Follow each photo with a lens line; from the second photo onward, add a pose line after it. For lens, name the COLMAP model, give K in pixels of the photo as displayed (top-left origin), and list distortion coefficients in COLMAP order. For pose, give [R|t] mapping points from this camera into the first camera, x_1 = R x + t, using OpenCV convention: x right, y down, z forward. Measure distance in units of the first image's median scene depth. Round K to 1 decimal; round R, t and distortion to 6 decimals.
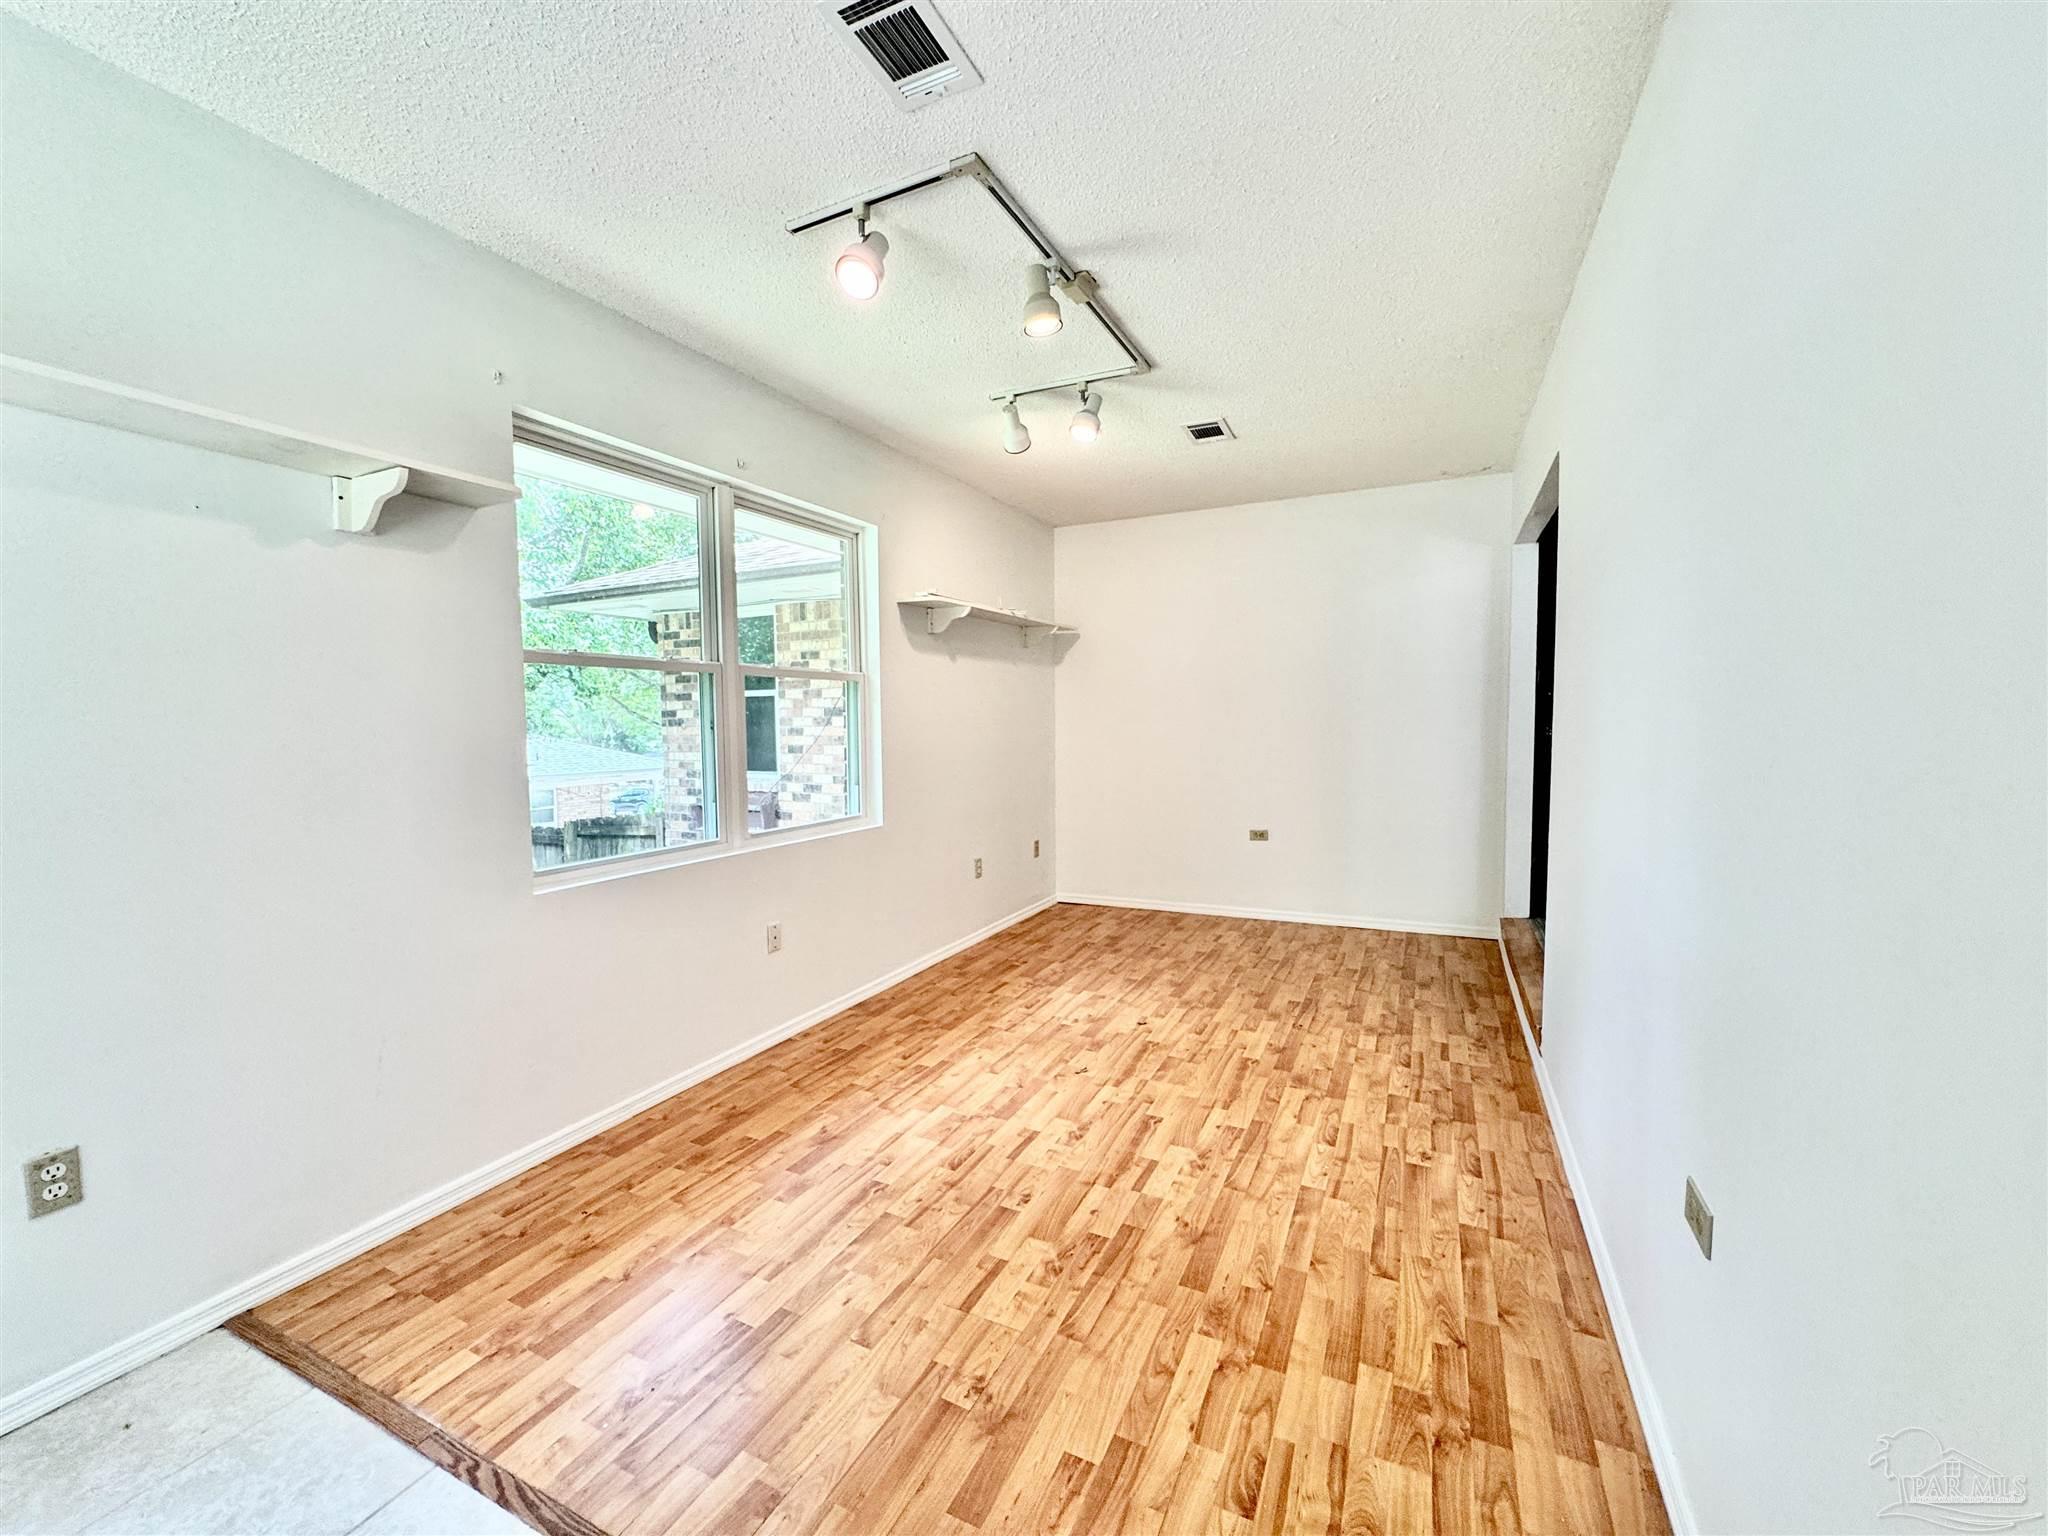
lens RADIAL K [[816.3, 0, 1024.7], [0, 816.3, 768.1], [0, 0, 1]] dist [-0.007291, 0.000211]
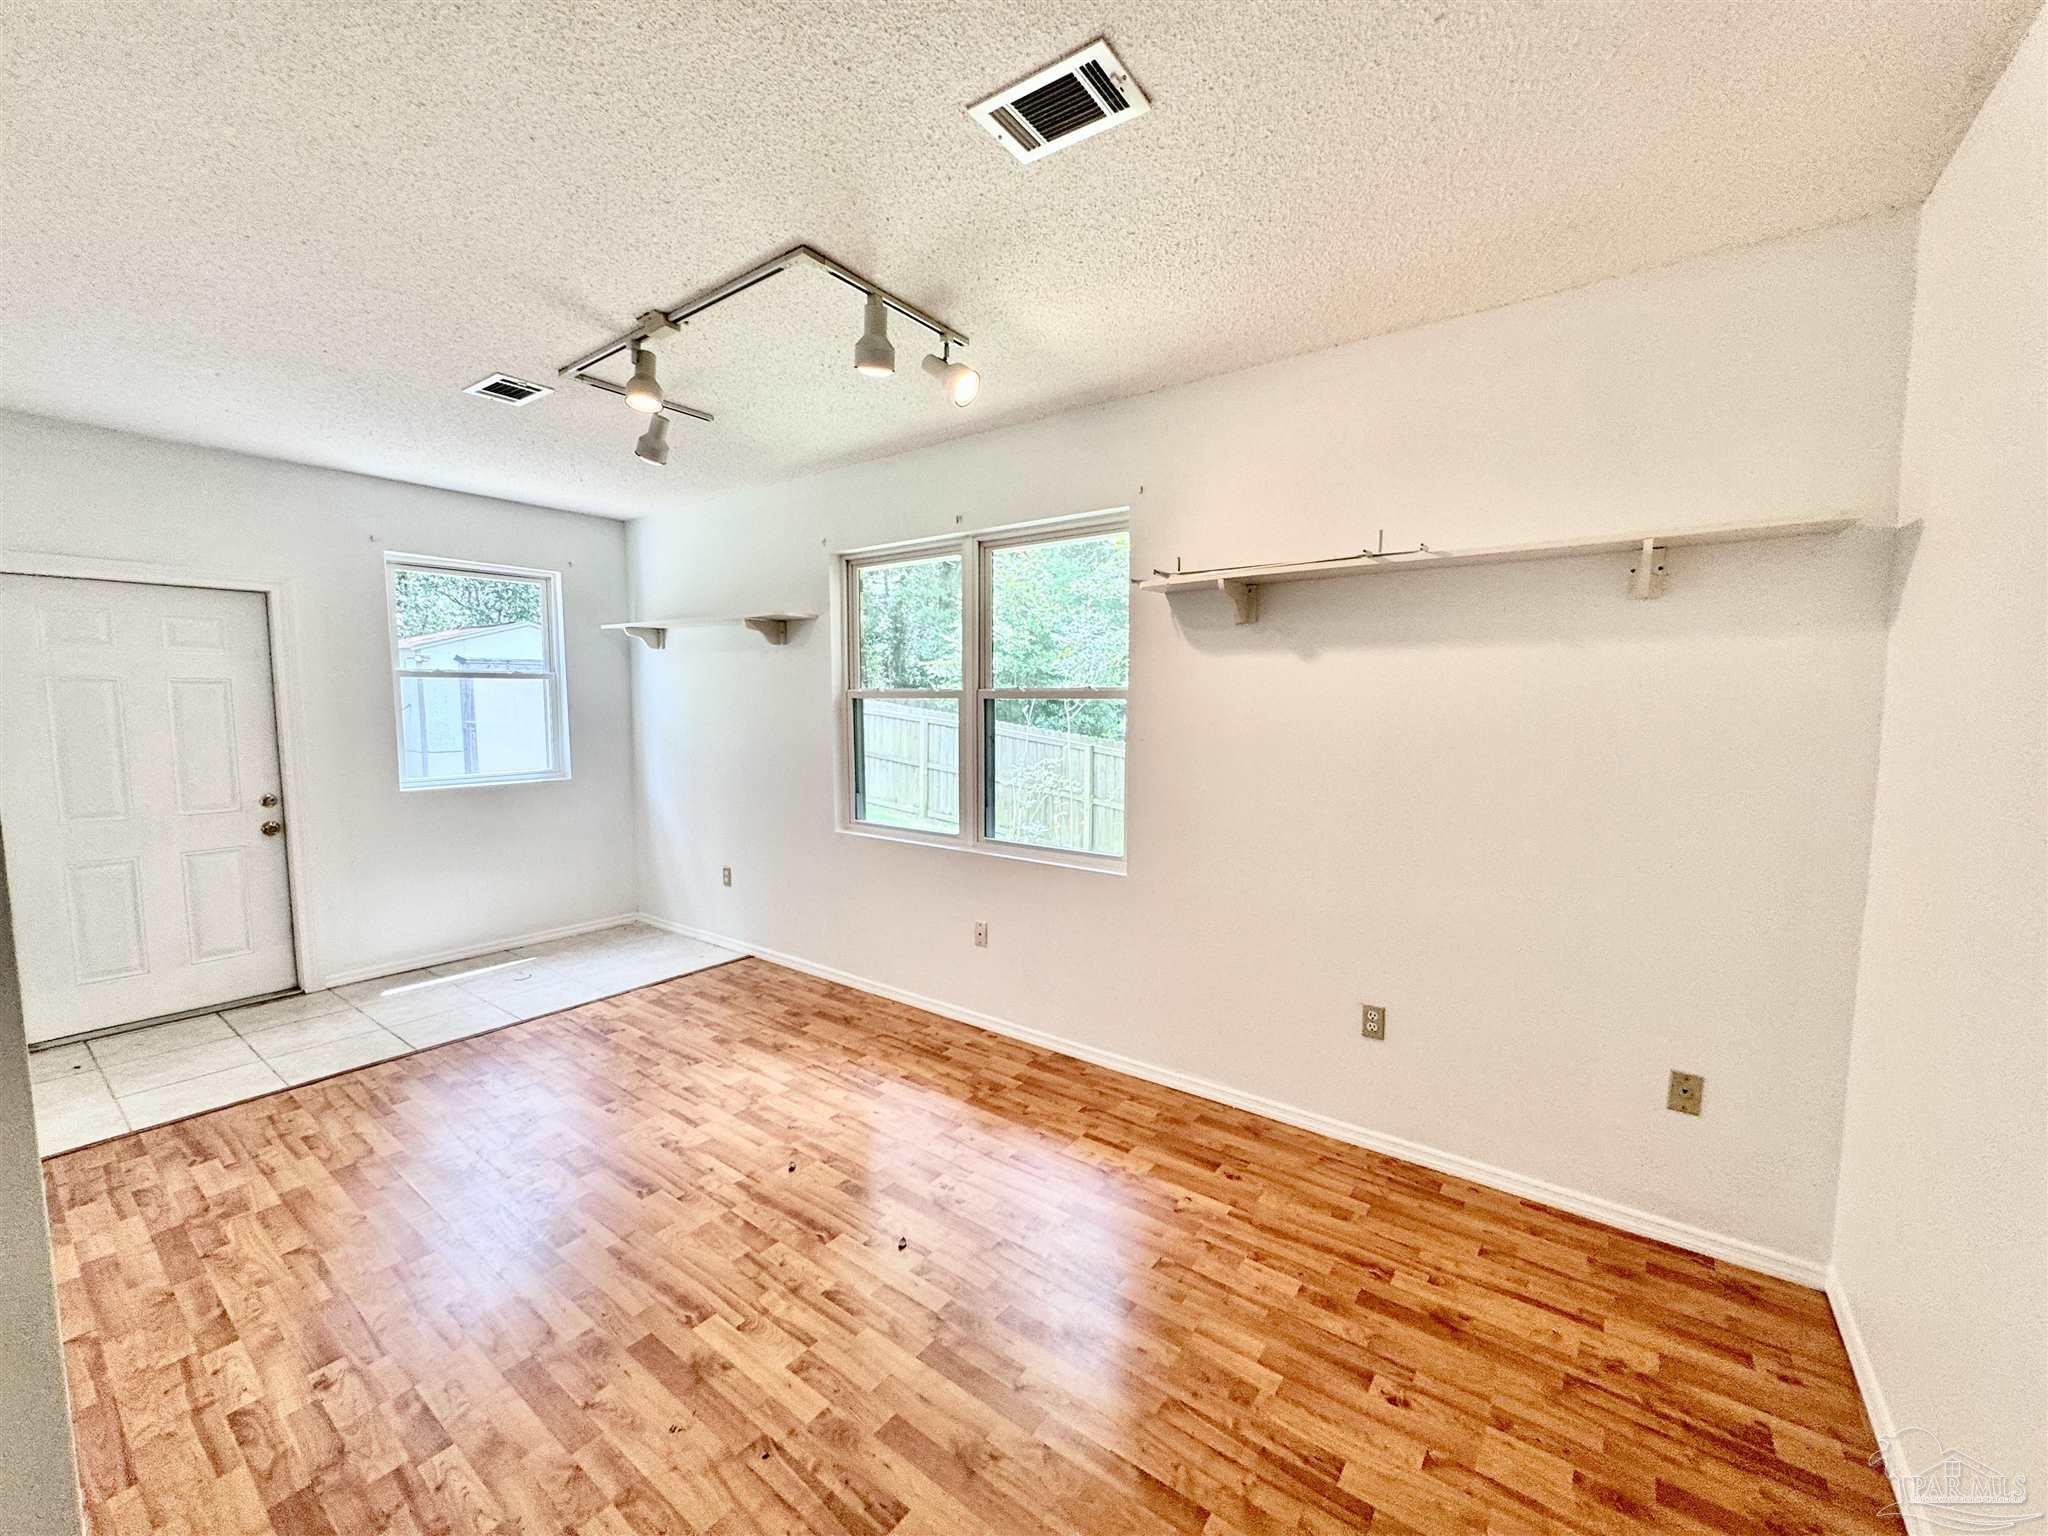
lens RADIAL K [[816.3, 0, 1021.5], [0, 816.3, 767.7], [0, 0, 1]] dist [-0.007291, 0.000211]
pose [[-0.176482, 0.094121, -0.979793, 0.892410], [-0.061949, 0.992382, 0.106489, -0.164410], [0.982352, 0.079490, -0.169307, 1.451692]]
